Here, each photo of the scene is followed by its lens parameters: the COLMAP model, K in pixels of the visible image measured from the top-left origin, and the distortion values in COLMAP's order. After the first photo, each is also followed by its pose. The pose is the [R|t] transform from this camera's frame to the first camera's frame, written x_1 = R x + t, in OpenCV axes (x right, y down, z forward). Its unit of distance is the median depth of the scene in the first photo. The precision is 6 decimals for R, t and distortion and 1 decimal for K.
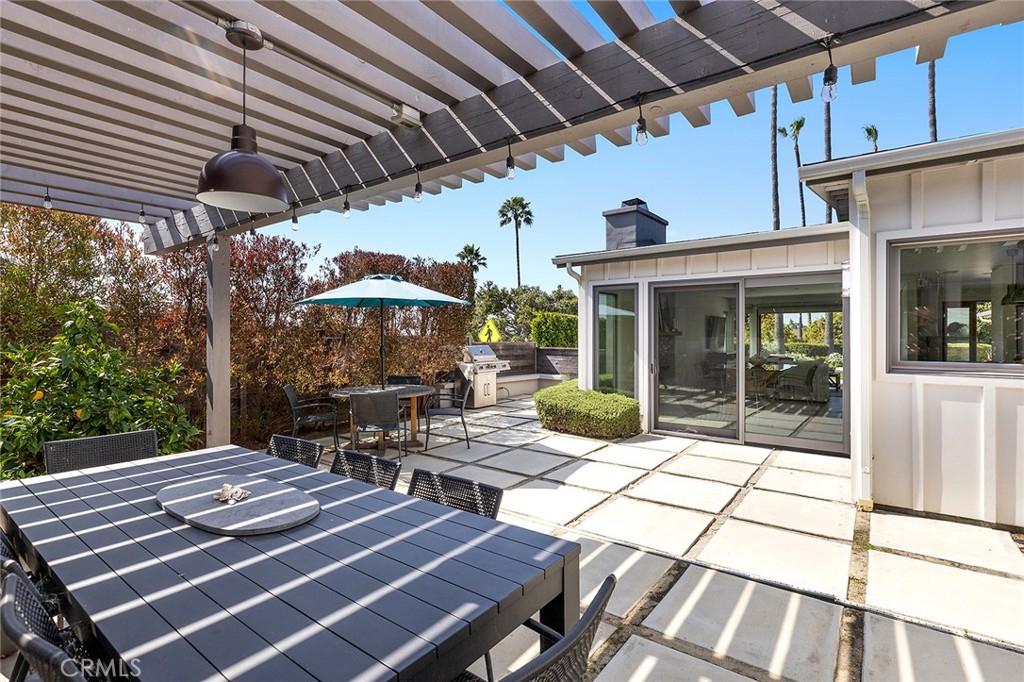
lens RADIAL K [[484.3, 0, 512.0], [0, 484.3, 341.0], [0, 0, 1]] dist [-0.002494, -0.000534]
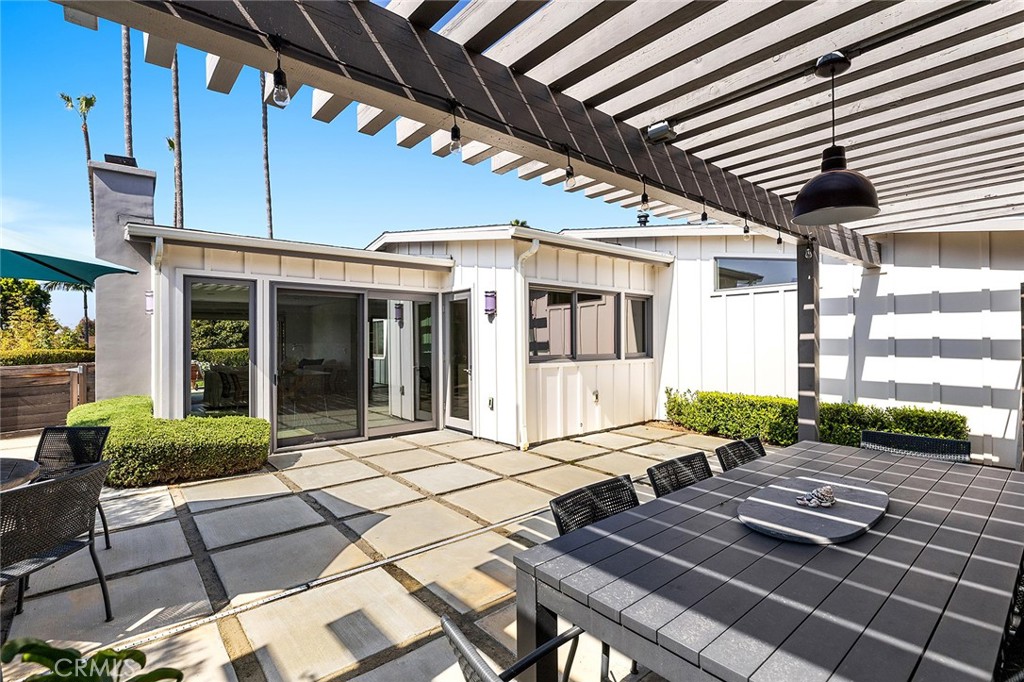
lens RADIAL K [[481.3, 0, 512.0], [0, 481.3, 341.0], [0, 0, 1]] dist [0.001741, 0.000302]
pose [[0.231868, -0.002624, 0.972744, -0.638662], [0.018376, 0.999830, -0.001683, -0.005815], [-0.972574, 0.018266, 0.231877, 0.519652]]
